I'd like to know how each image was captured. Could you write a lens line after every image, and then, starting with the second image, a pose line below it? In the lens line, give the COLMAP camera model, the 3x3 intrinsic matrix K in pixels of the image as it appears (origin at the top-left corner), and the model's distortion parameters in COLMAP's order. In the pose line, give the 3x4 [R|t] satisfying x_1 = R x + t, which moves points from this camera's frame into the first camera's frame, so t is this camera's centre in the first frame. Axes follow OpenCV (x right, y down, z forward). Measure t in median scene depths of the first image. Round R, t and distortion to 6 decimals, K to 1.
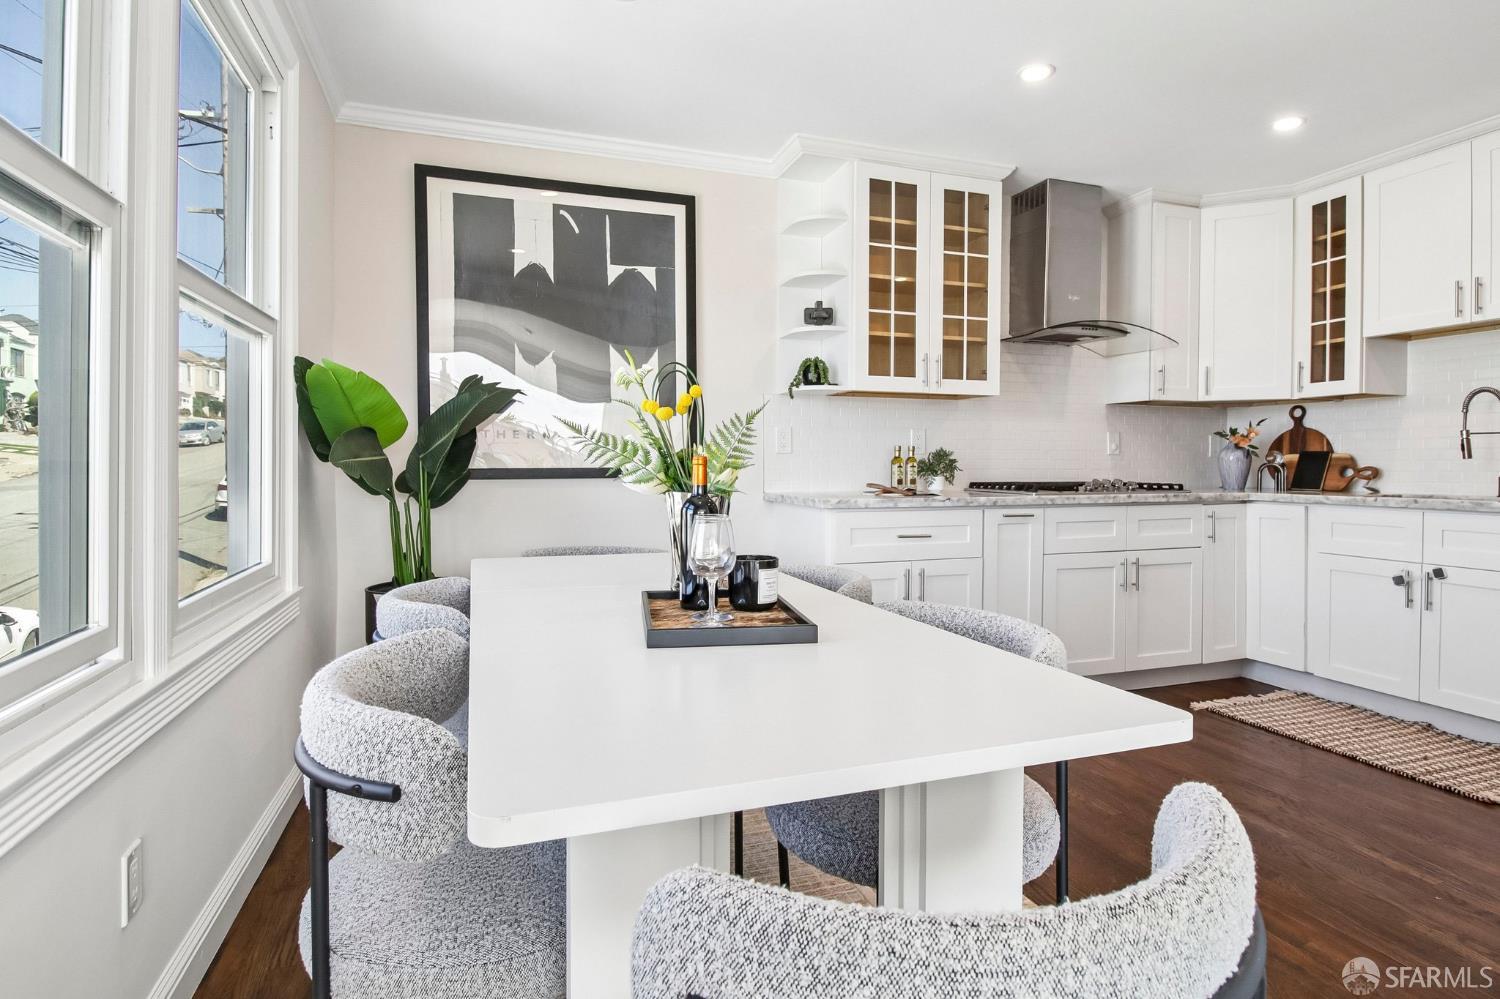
lens RADIAL K [[765.1, 0, 728.0], [0, 765.1, 469.0], [0, 0, 1]] dist [0.003540, -0.013471]
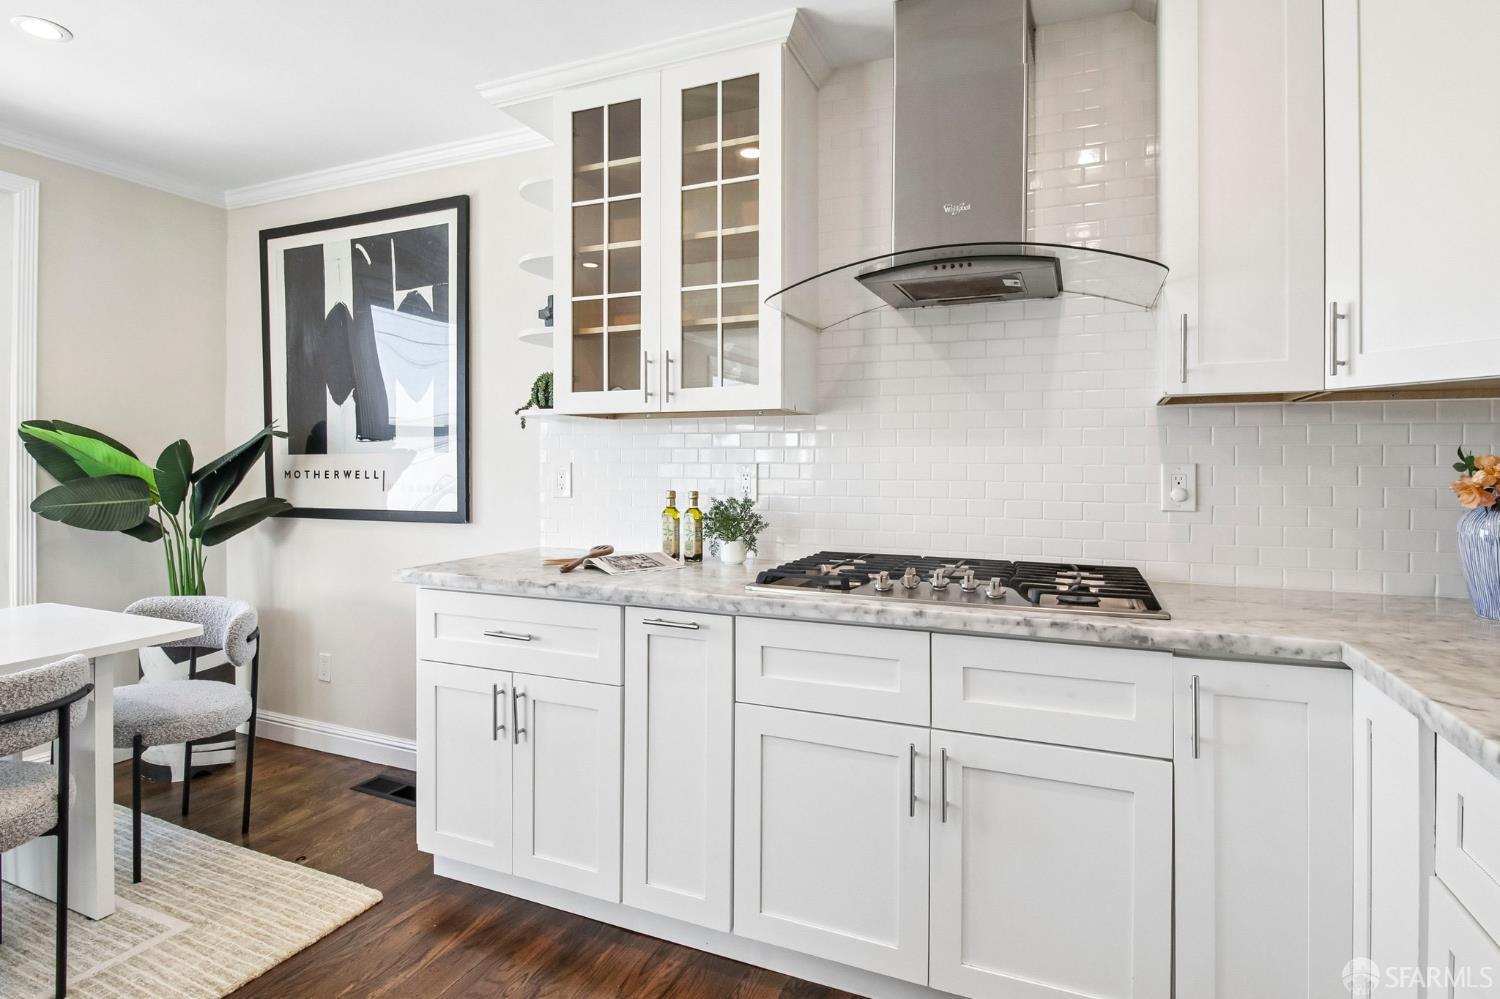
lens RADIAL K [[765.1, 0, 742.1], [0, 765.1, 448.6], [0, 0, 1]] dist [0.003540, -0.013471]
pose [[0.753830, -0.015454, -0.656888, 0.750453], [-0.008184, 0.999425, -0.032904, -0.048303], [0.657018, 0.030181, 0.753270, 0.571416]]
